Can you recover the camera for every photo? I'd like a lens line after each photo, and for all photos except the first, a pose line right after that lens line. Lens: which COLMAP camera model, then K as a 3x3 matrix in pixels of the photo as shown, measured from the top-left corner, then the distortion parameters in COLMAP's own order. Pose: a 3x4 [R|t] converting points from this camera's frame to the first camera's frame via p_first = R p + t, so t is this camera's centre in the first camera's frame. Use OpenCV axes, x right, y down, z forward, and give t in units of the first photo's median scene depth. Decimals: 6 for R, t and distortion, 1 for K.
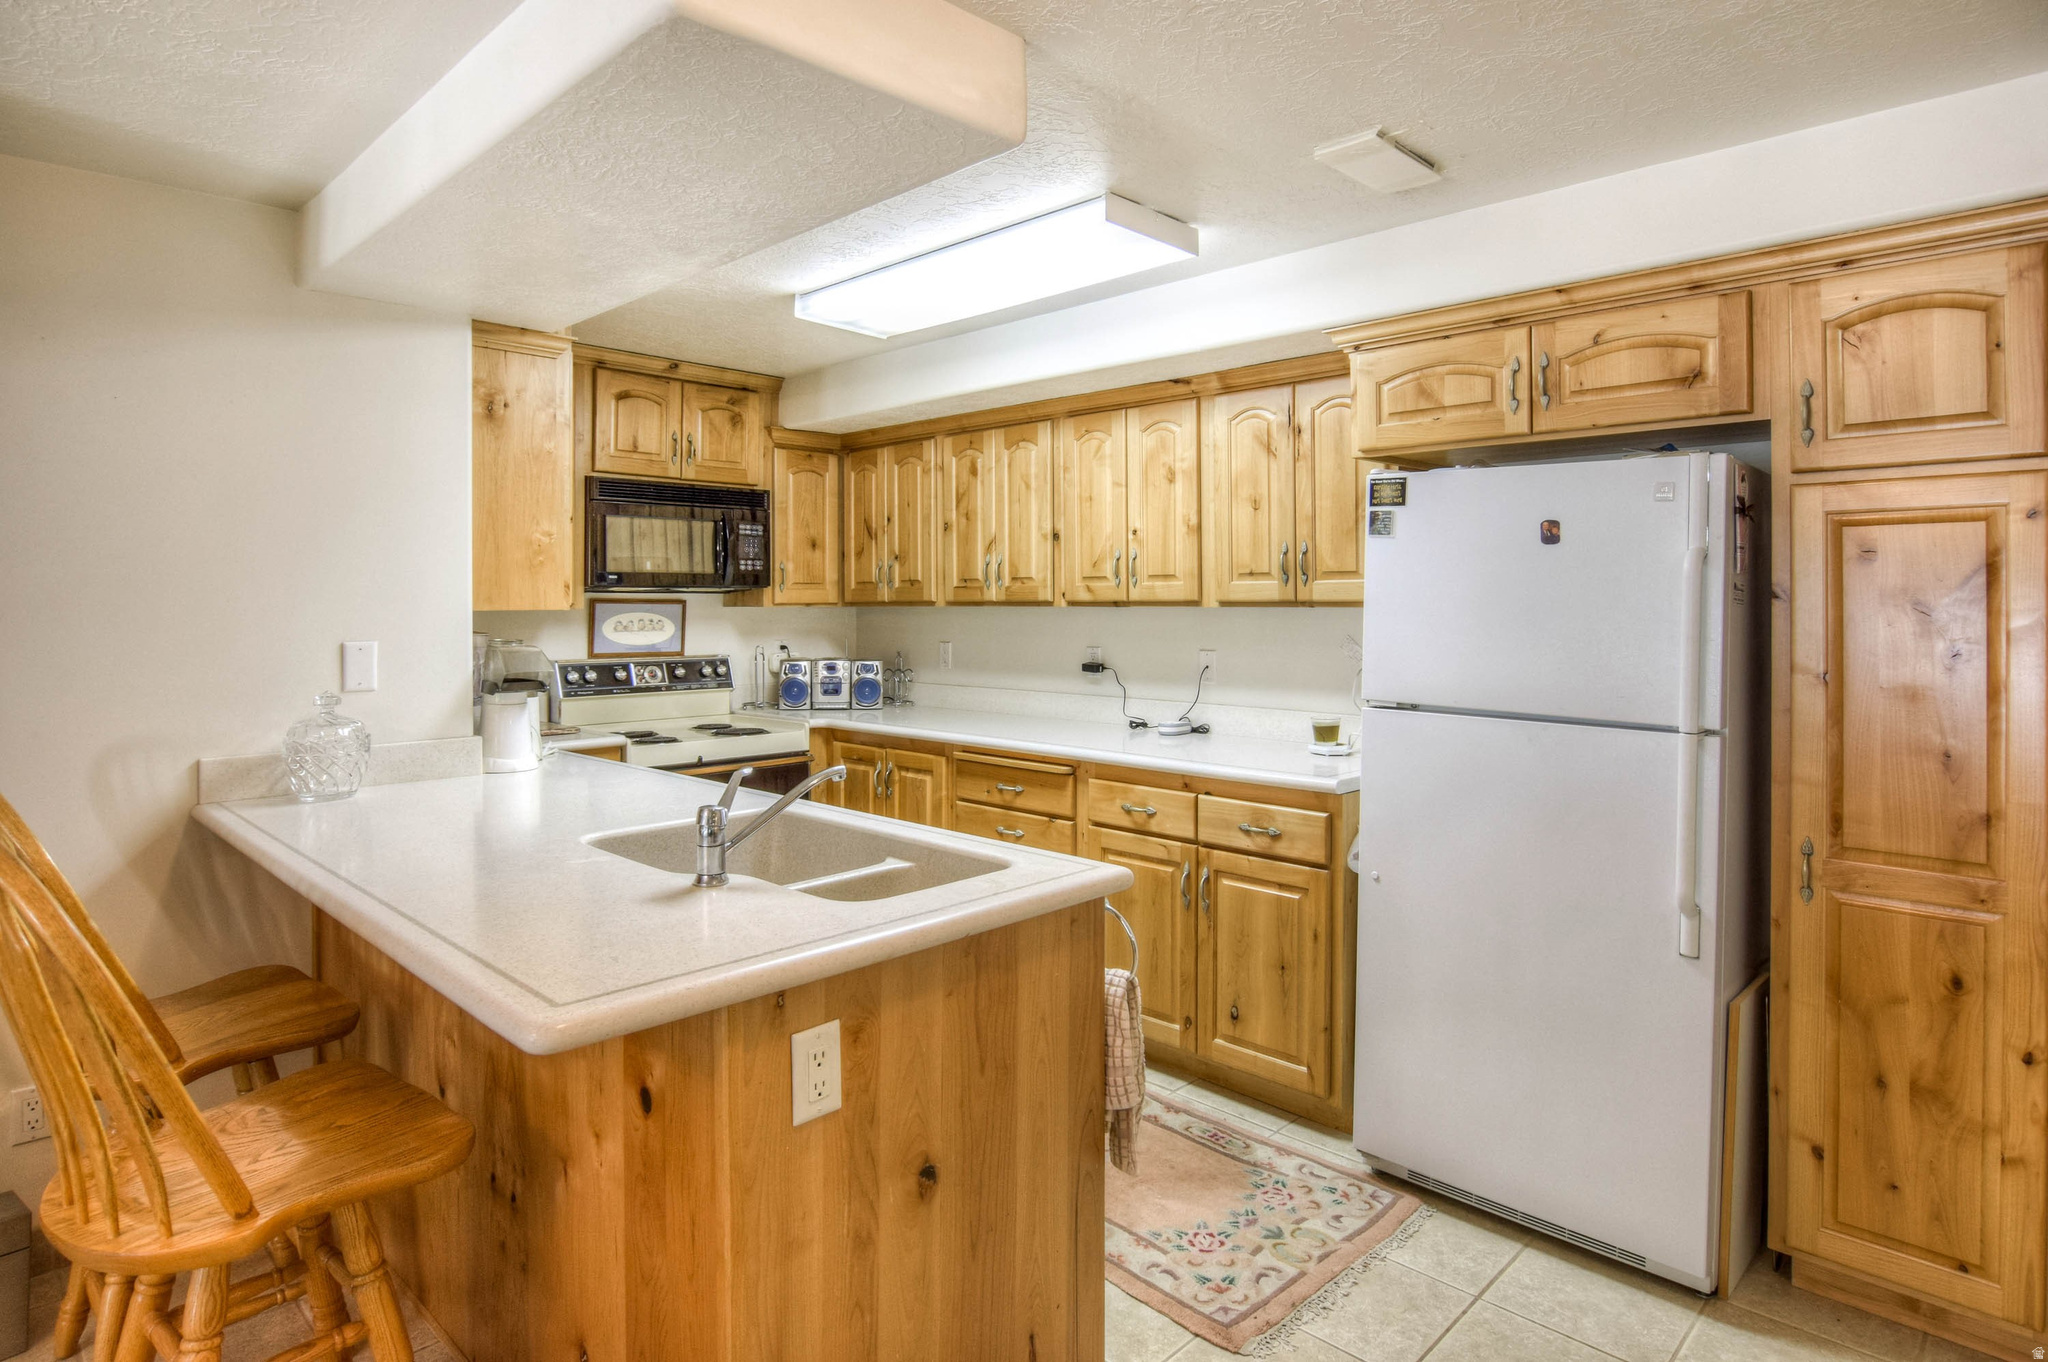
lens RADIAL K [[1122.3, 0, 1008.3], [0, 1122.3, 625.4], [0, 0, 1]] dist [-0.025806, 0.003252]
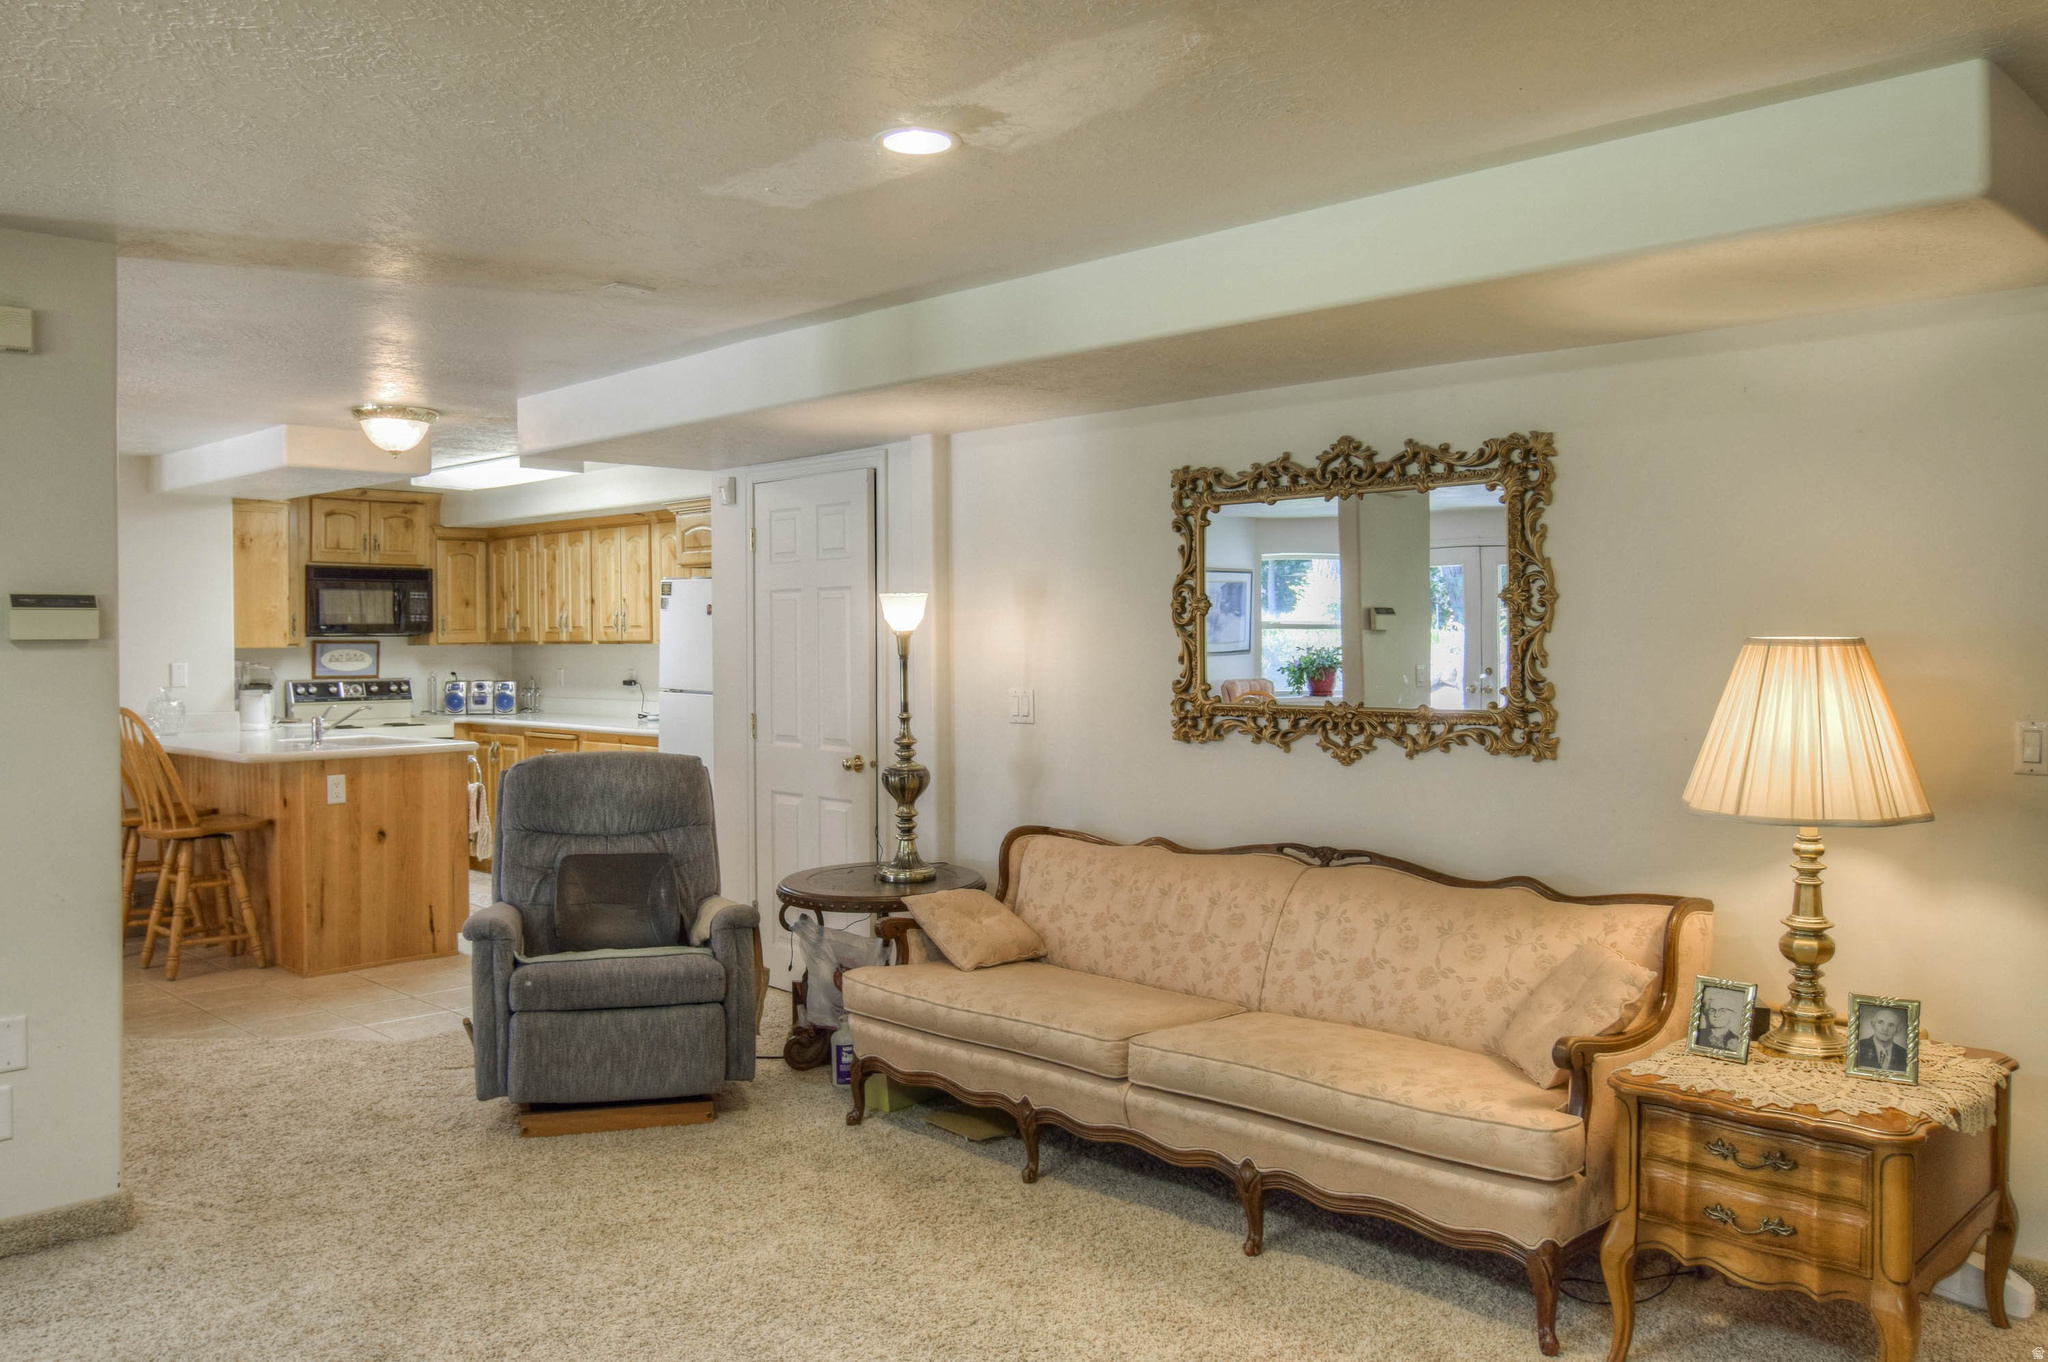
lens RADIAL K [[1659.7, 0, 1026.1], [0, 1659.7, 675.5], [0, 0, 1]] dist [0.001487, -0.006442]
pose [[0.999895, -0.005173, -0.013503, 0.806878], [0.005195, 0.999985, 0.001559, 0.032219], [0.013495, -0.001629, 0.999908, -1.610256]]
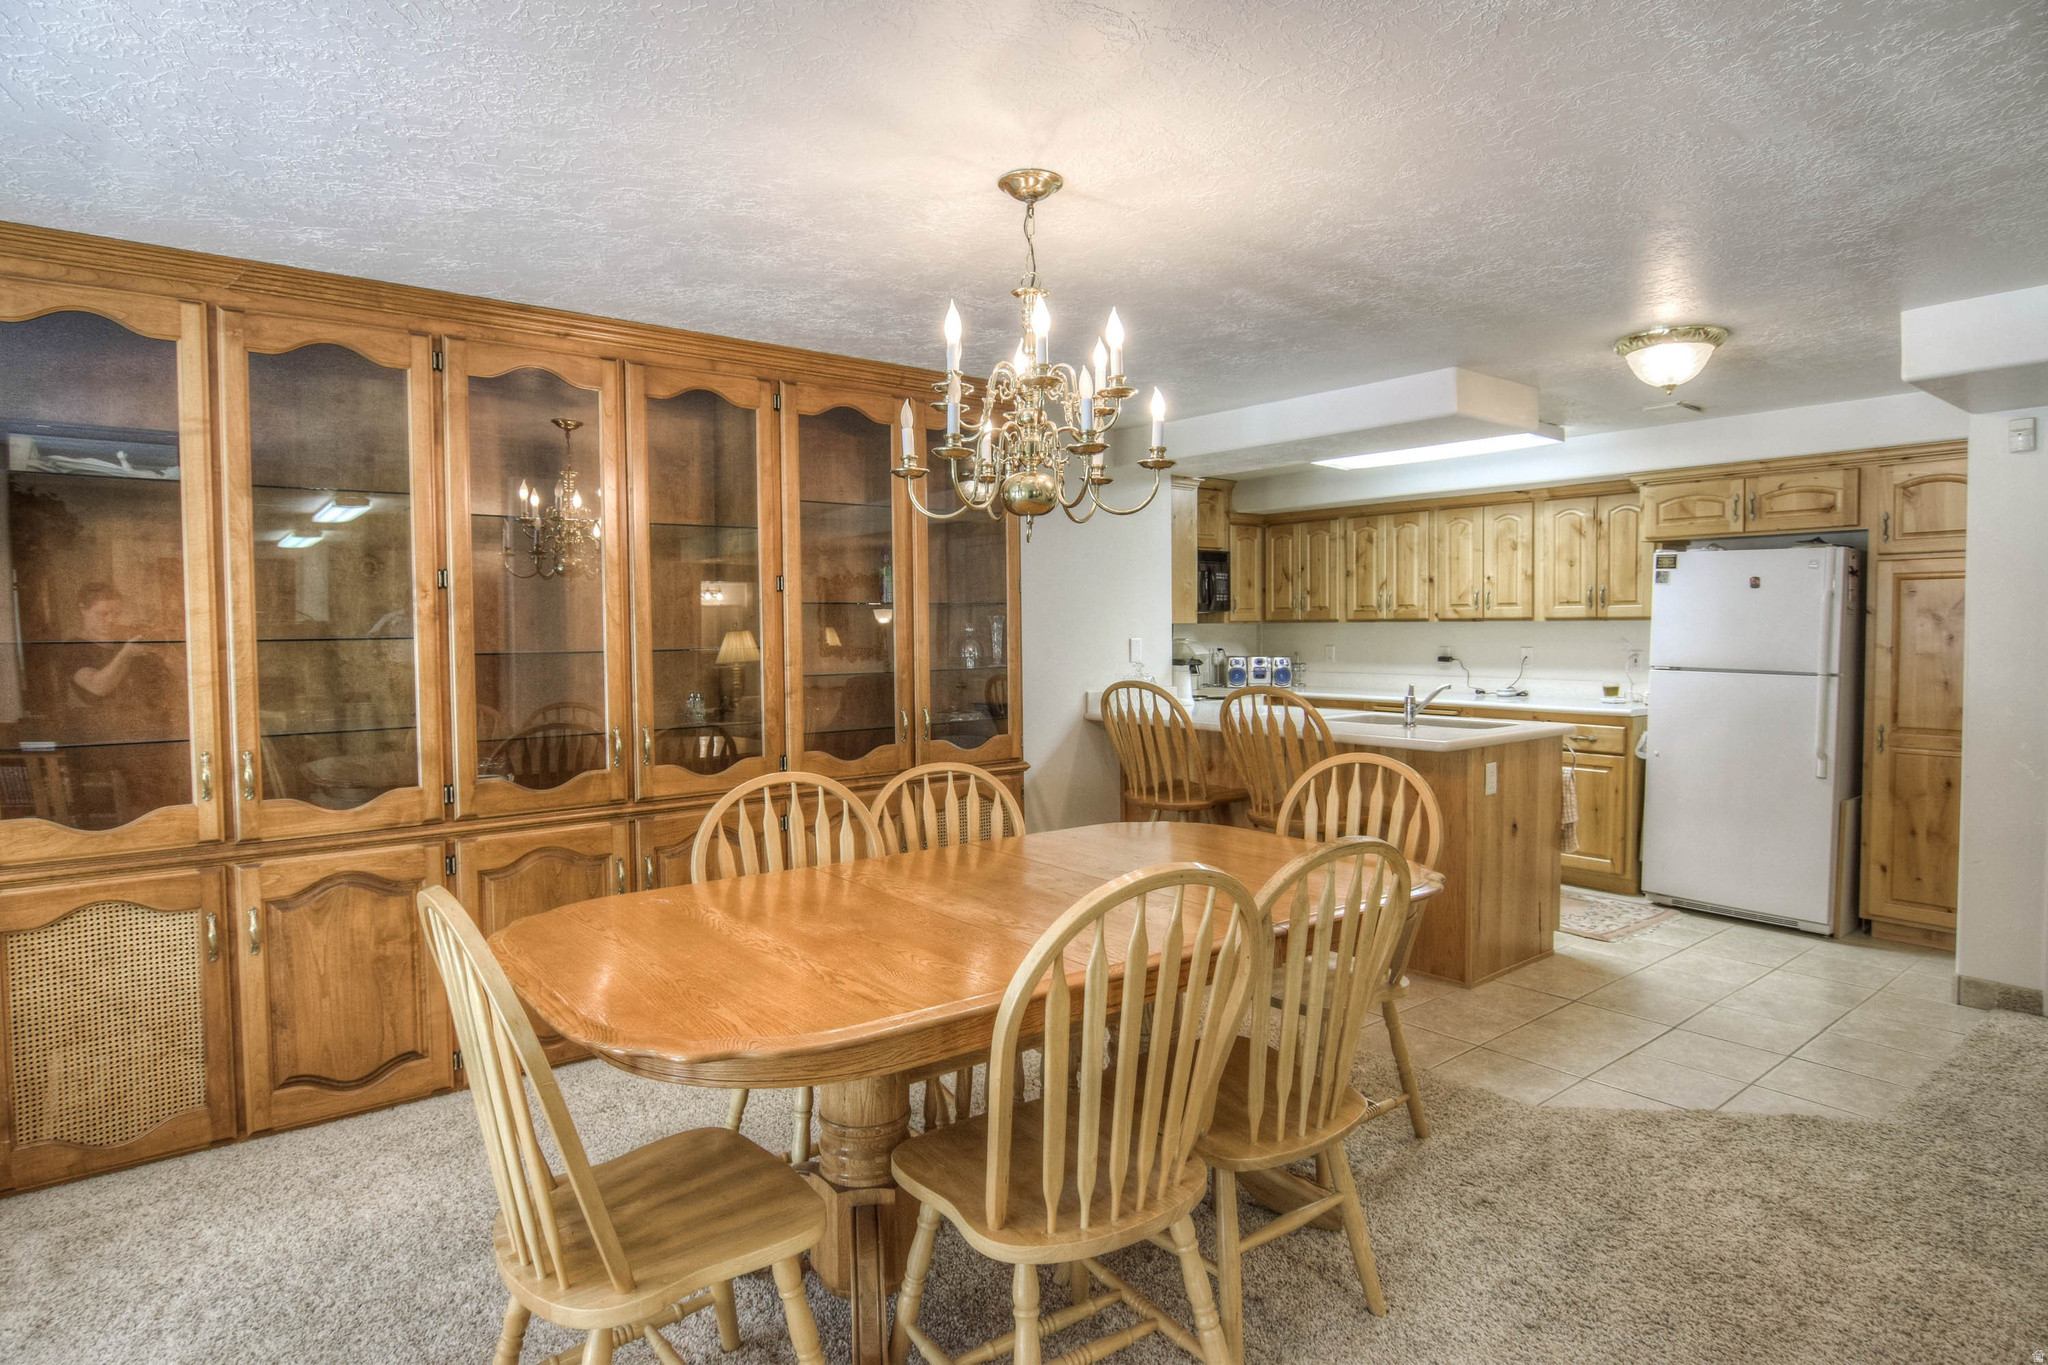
lens RADIAL K [[1122.3, 0, 976.7], [0, 1122.3, 687.9], [0, 0, 1]] dist [-0.025806, 0.003252]
pose [[0.991913, 0.002028, -0.126907, -0.482050], [0.002203, 0.999447, 0.033190, 0.028861], [0.126904, -0.033201, 0.991359, -0.865683]]
